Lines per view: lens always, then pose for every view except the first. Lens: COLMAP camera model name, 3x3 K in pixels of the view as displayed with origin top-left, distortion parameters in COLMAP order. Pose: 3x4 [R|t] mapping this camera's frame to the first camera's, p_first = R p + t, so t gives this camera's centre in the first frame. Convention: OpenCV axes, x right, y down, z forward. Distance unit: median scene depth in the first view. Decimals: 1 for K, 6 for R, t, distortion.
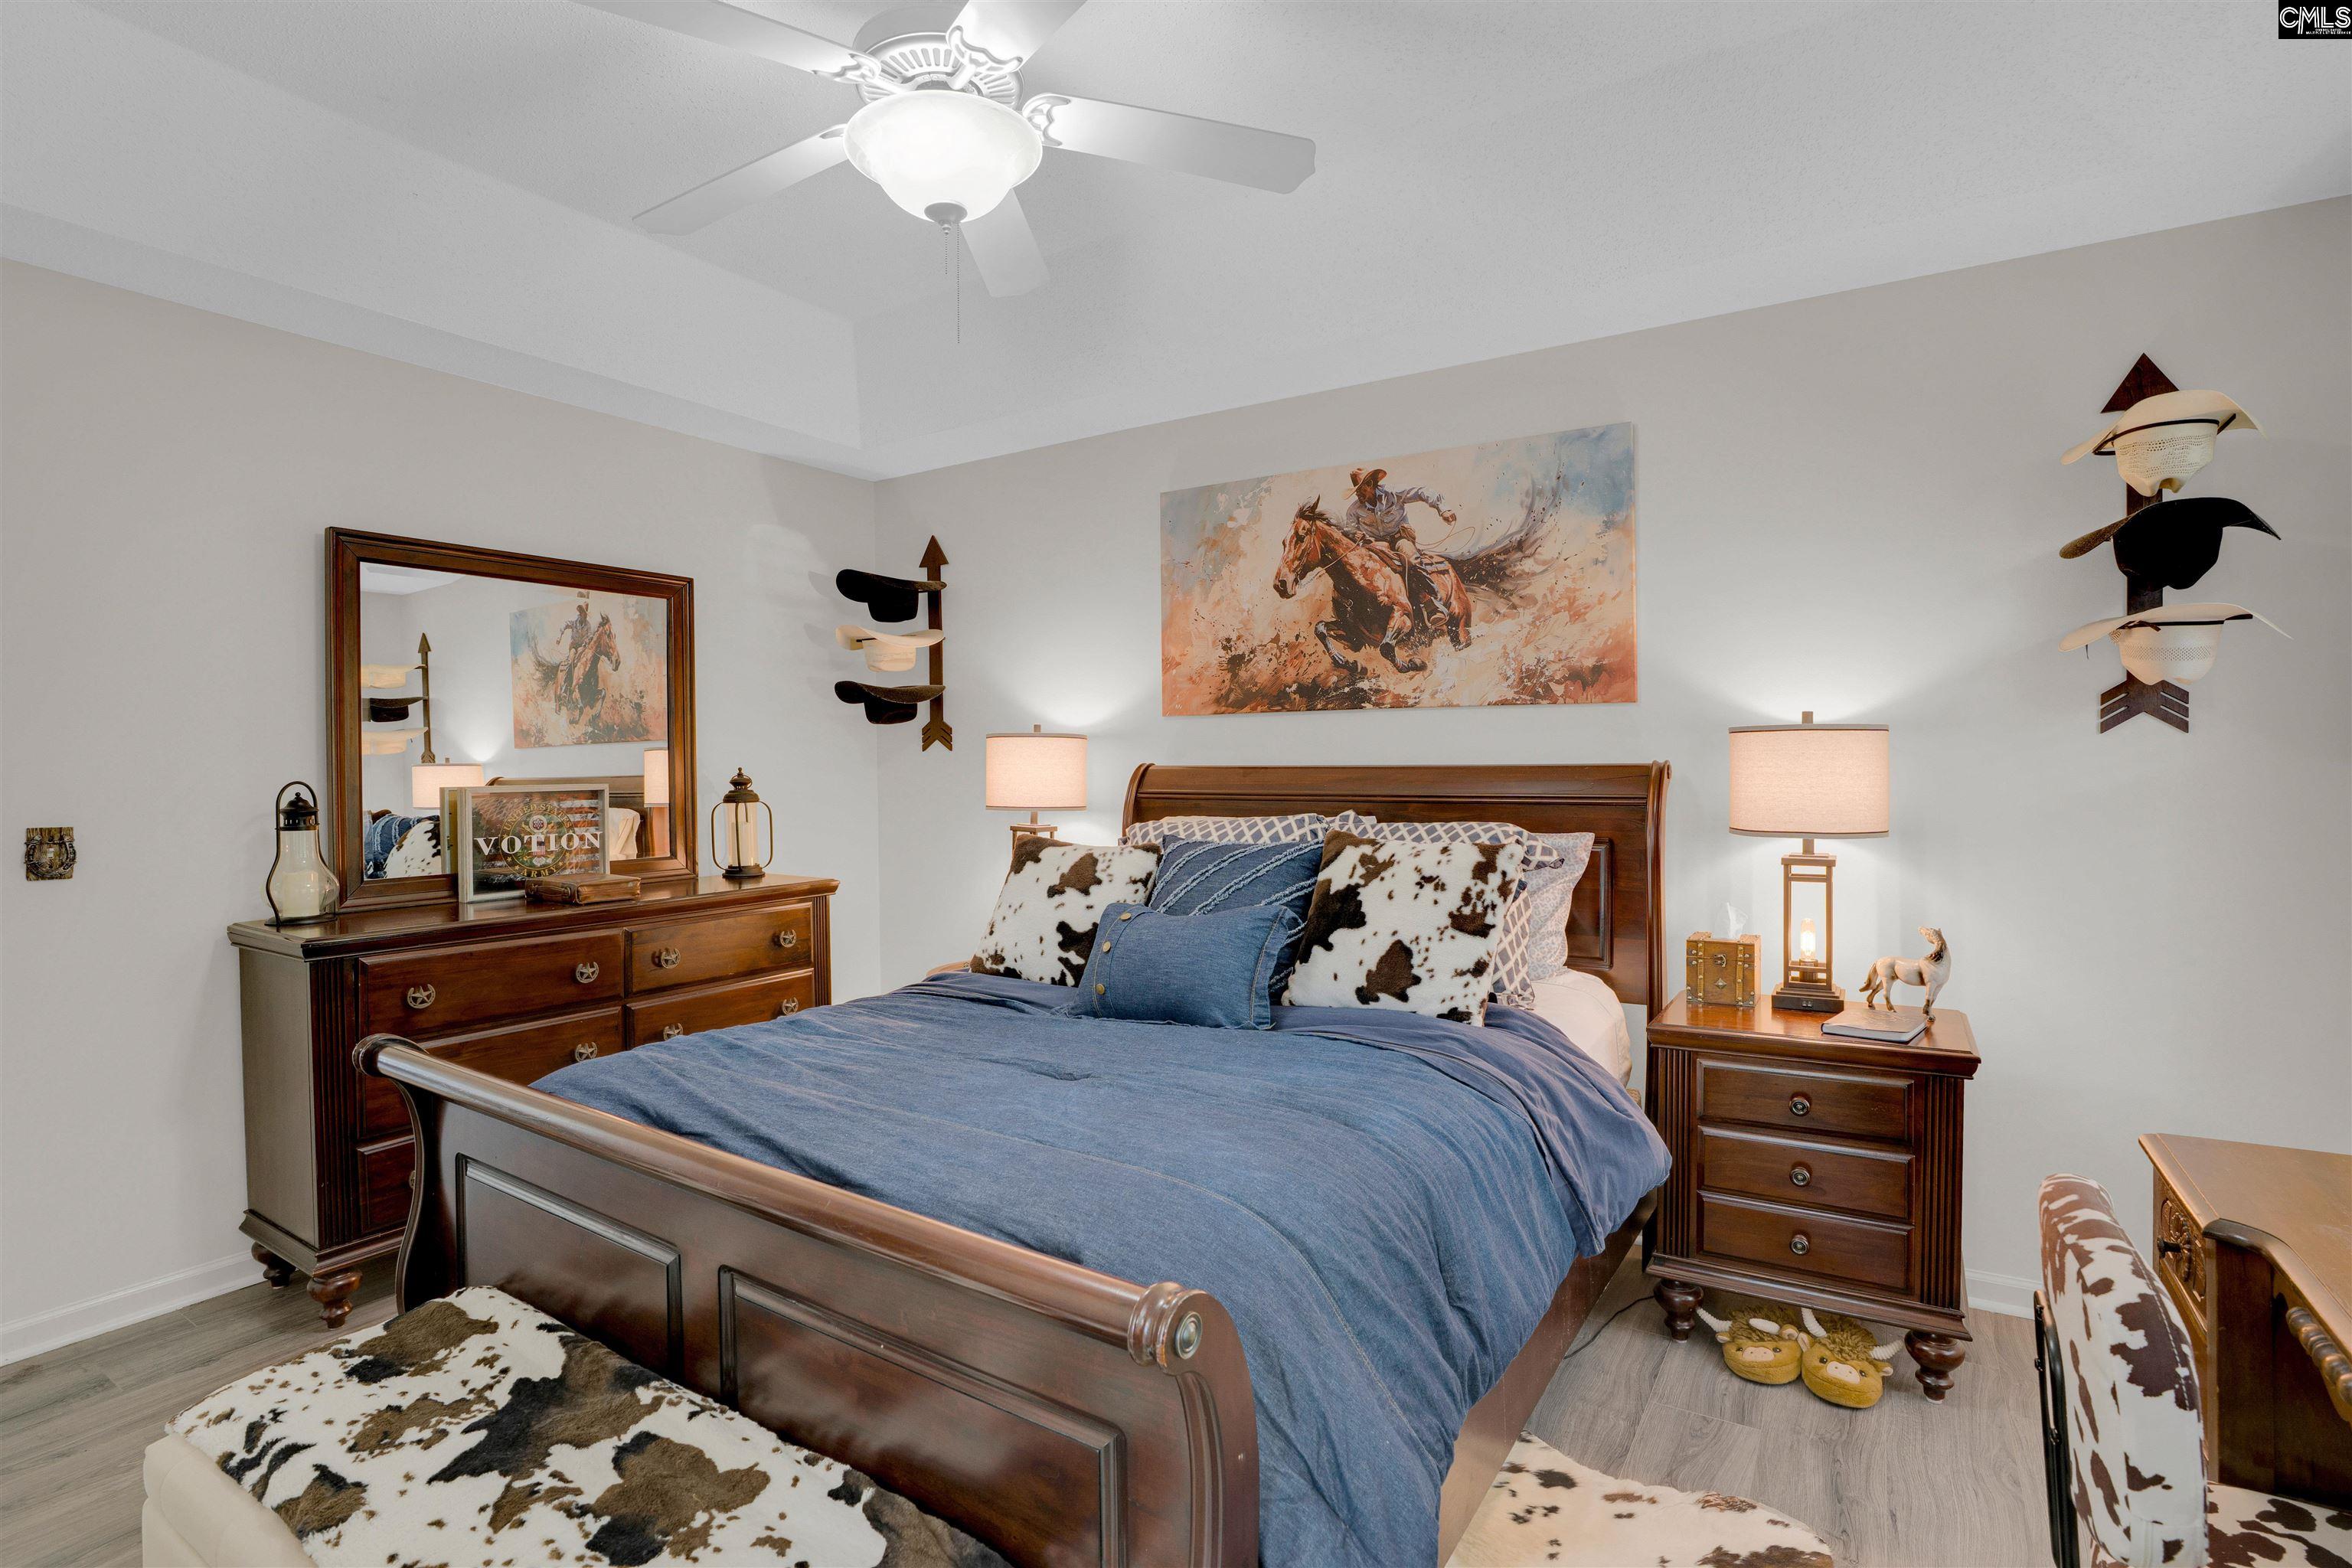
lens RADIAL K [[1117.5, 0, 1159.7], [0, 1117.5, 761.6], [0, 0, 1]] dist [-0.053894, 0.001946]
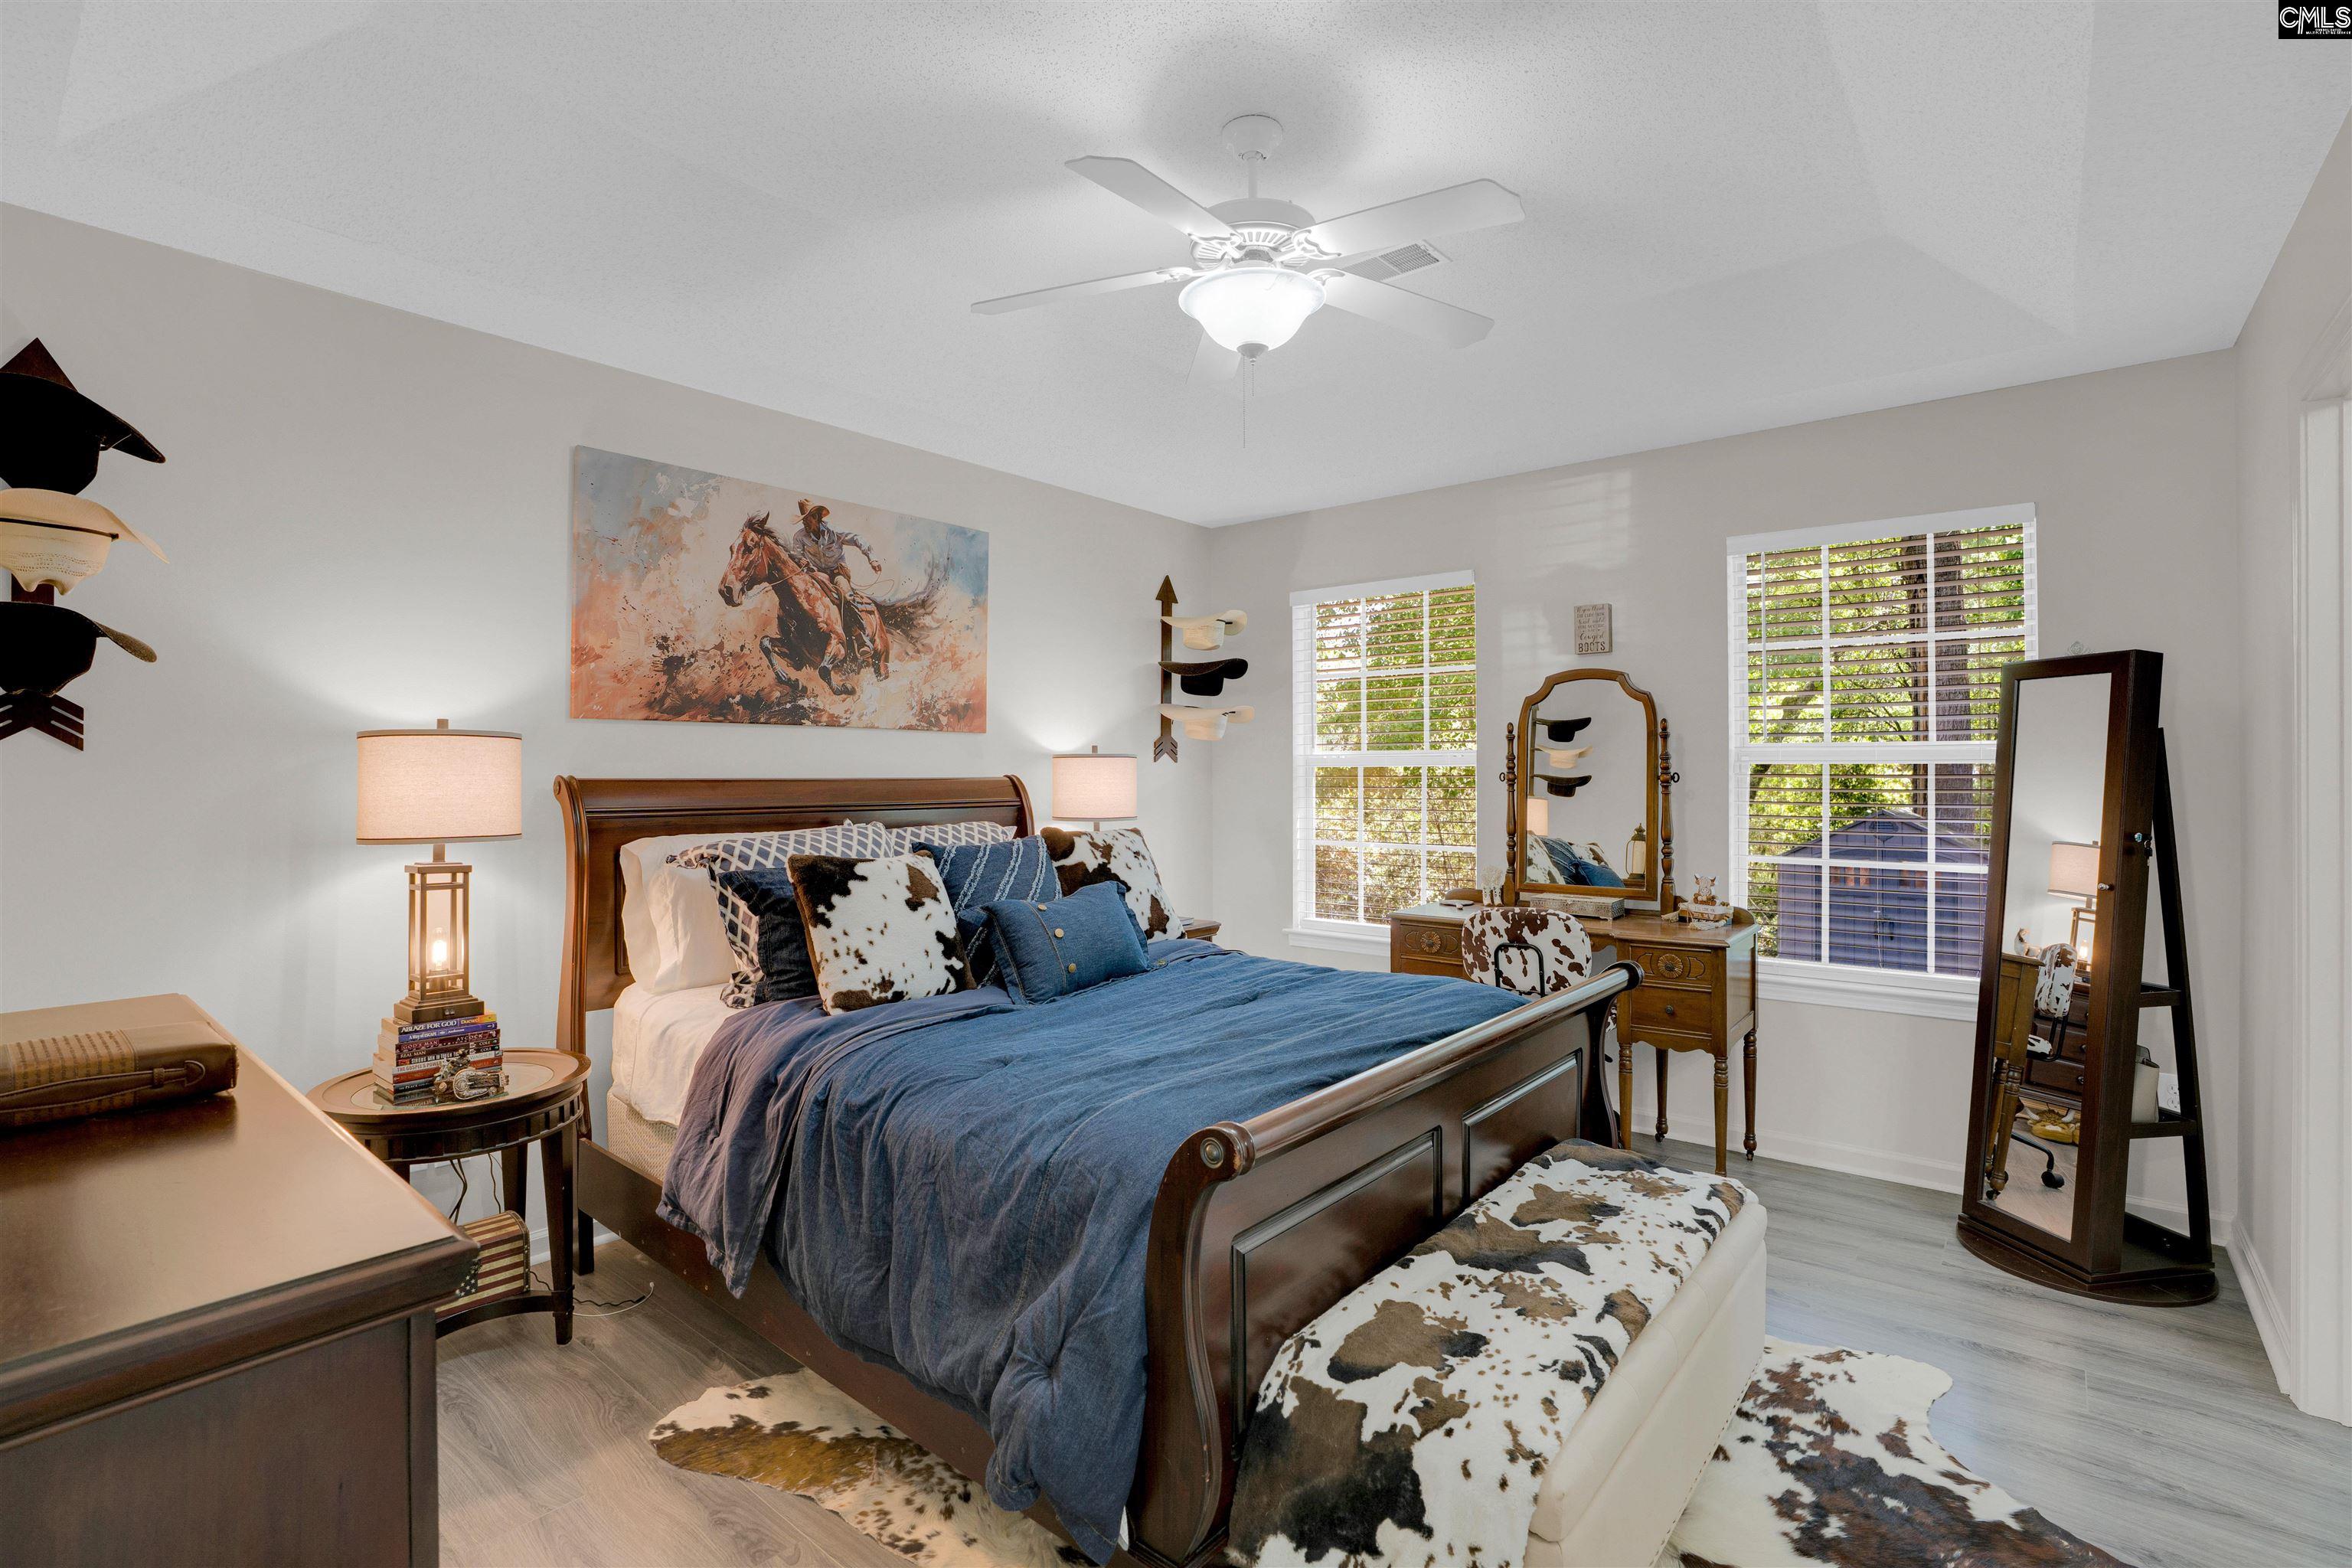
lens RADIAL K [[1117.5, 0, 1175.9], [0, 1117.5, 781.7], [0, 0, 1]] dist [-0.053894, 0.001946]
pose [[0.117294, -0.004661, 0.993086, -0.843304], [-0.005941, 0.999968, 0.005395, -0.000597], [-0.993080, -0.006533, 0.117262, 0.525911]]
